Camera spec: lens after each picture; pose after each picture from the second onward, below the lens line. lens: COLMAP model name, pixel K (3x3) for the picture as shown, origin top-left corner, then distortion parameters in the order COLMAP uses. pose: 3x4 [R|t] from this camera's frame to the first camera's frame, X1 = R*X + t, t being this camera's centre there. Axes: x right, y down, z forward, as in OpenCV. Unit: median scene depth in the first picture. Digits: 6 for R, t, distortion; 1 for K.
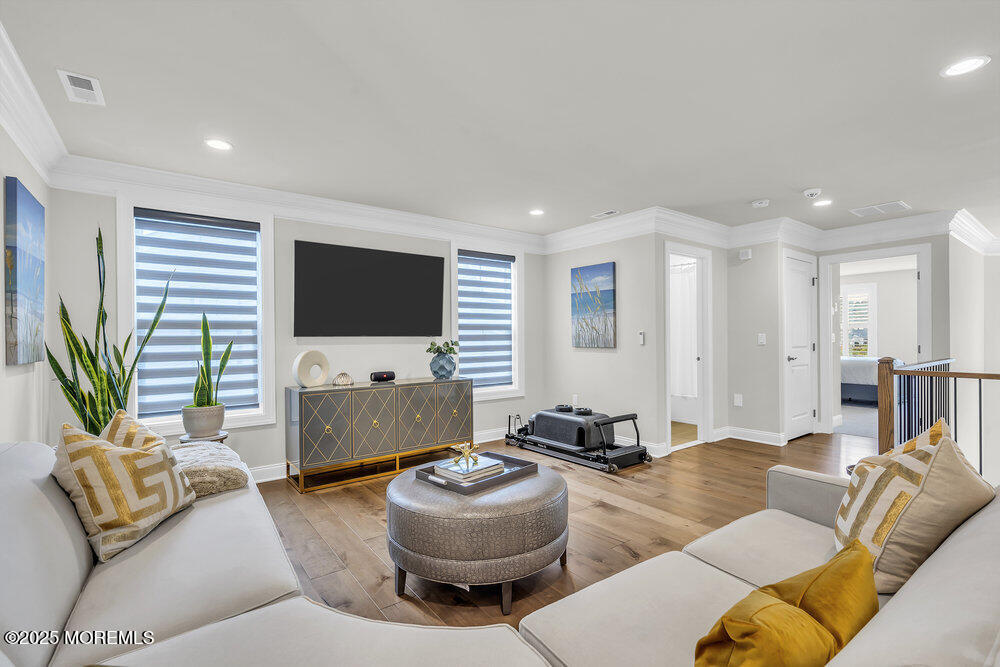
lens RADIAL K [[451.3, 0, 500.0], [0, 451.3, 333.5], [0, 0, 1]] dist [0.000562, 0.000521]
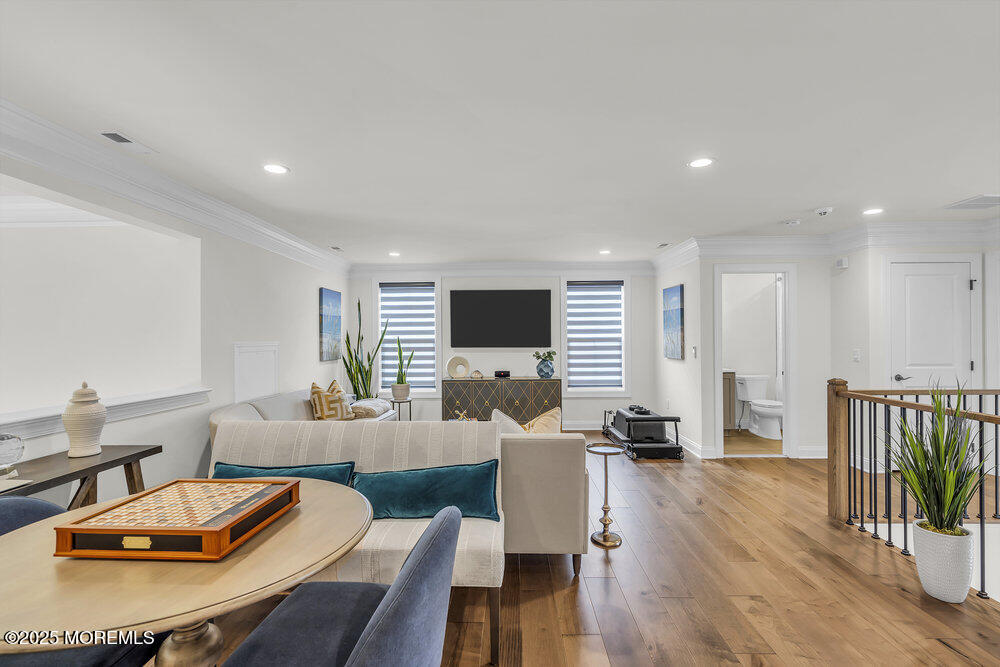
lens RADIAL K [[461.5, 0, 500.0], [0, 461.5, 333.5], [0, 0, 1]] dist [-0.001996, 0.000197]
pose [[0.783283, -0.003989, -0.621653, 0.712053], [0.004965, 0.999988, -0.000161, -0.041248], [0.621646, -0.002961, 0.783293, -0.222427]]
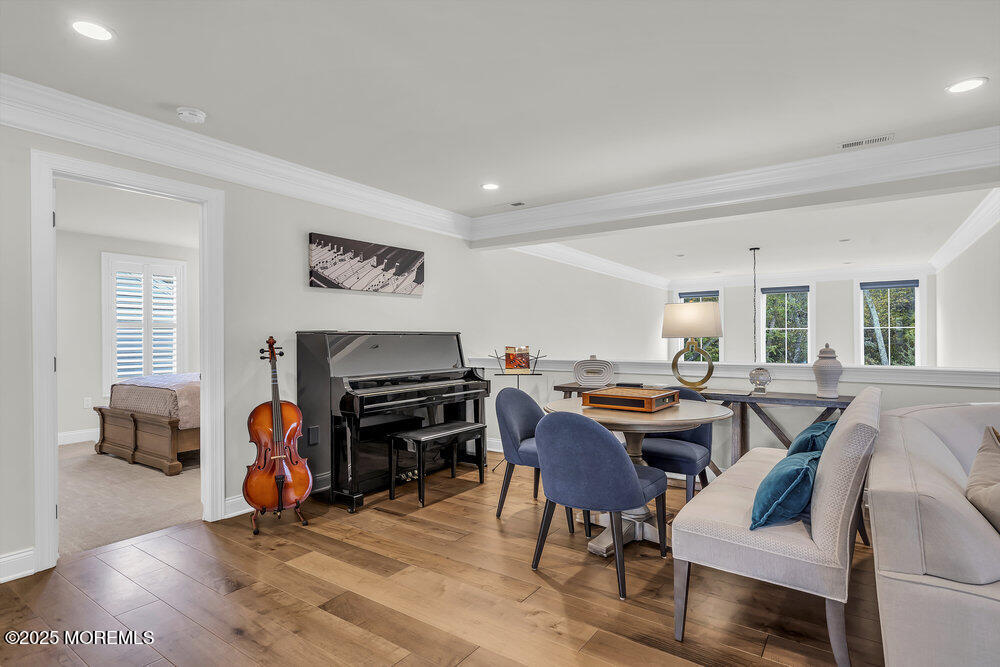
lens RADIAL K [[515.6, 0, 500.0], [0, 515.6, 333.5], [0, 0, 1]] dist [-0.000609, 0.000109]
pose [[-0.949798, 0.007316, -0.312778, 0.737088], [0.012137, 0.999836, -0.013468, 0.004505], [0.312628, -0.016588, -0.949731, 0.534719]]
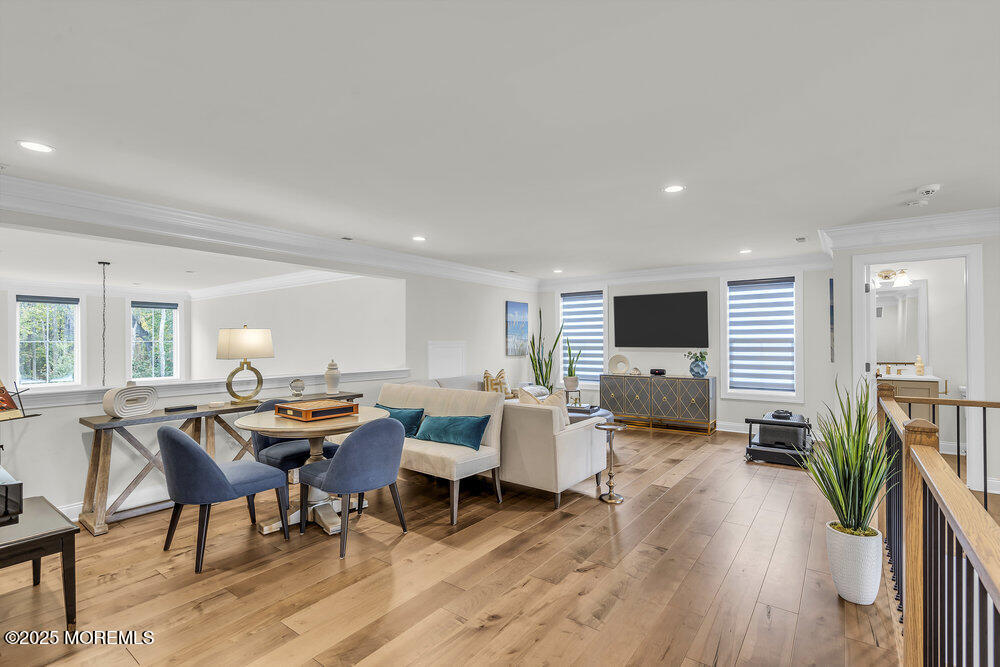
lens RADIAL K [[461.5, 0, 500.0], [0, 461.5, 333.5], [0, 0, 1]] dist [-0.001996, 0.000197]
pose [[0.274339, -0.008850, -0.961592, 1.216945], [0.008966, 0.999938, -0.006645, -0.039024], [0.961591, -0.006798, 0.274401, -0.008896]]
